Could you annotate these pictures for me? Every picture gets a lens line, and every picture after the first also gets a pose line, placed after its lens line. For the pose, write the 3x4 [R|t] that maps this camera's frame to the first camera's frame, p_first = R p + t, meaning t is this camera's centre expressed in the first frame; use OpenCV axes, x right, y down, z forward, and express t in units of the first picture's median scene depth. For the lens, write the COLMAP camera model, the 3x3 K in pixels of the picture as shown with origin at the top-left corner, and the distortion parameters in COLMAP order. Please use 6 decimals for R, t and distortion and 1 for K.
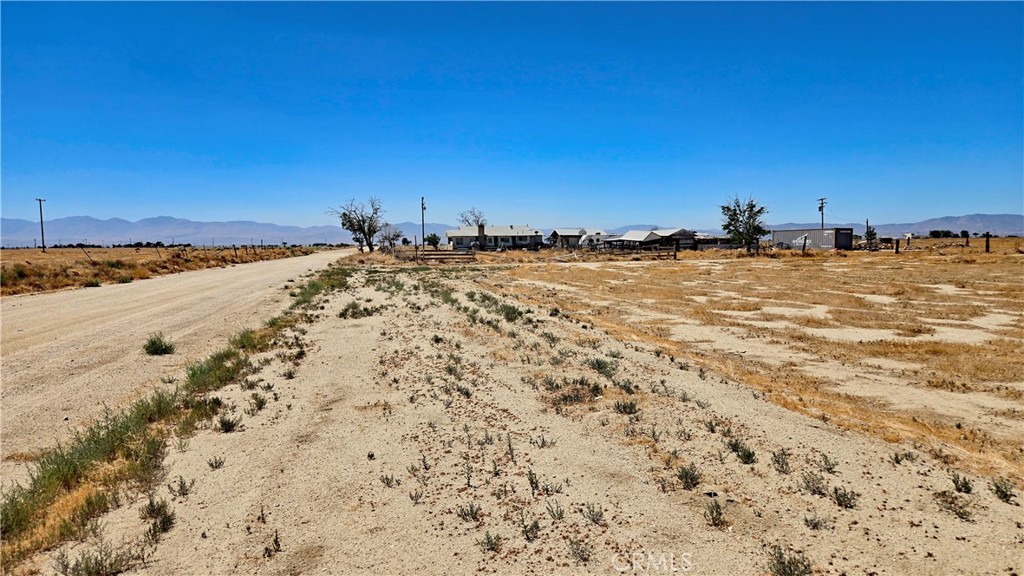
lens RADIAL K [[707.1, 0, 513.9], [0, 707.1, 287.5], [0, 0, 1]] dist [0.069709, -0.033348]
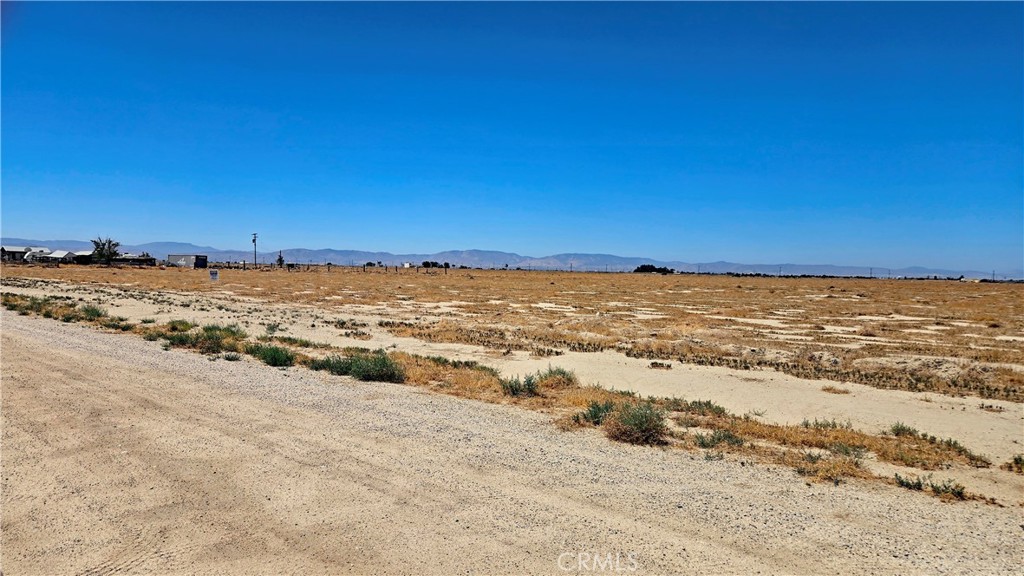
lens RADIAL K [[707.1, 0, 511.9], [0, 707.1, 288.8], [0, 0, 1]] dist [0.069709, -0.033348]
pose [[0.827793, 0.015810, 0.560810, 0.013699], [0.001493, 0.999537, -0.030382, 0.006692], [-0.561031, 0.025987, 0.827387, -0.110078]]
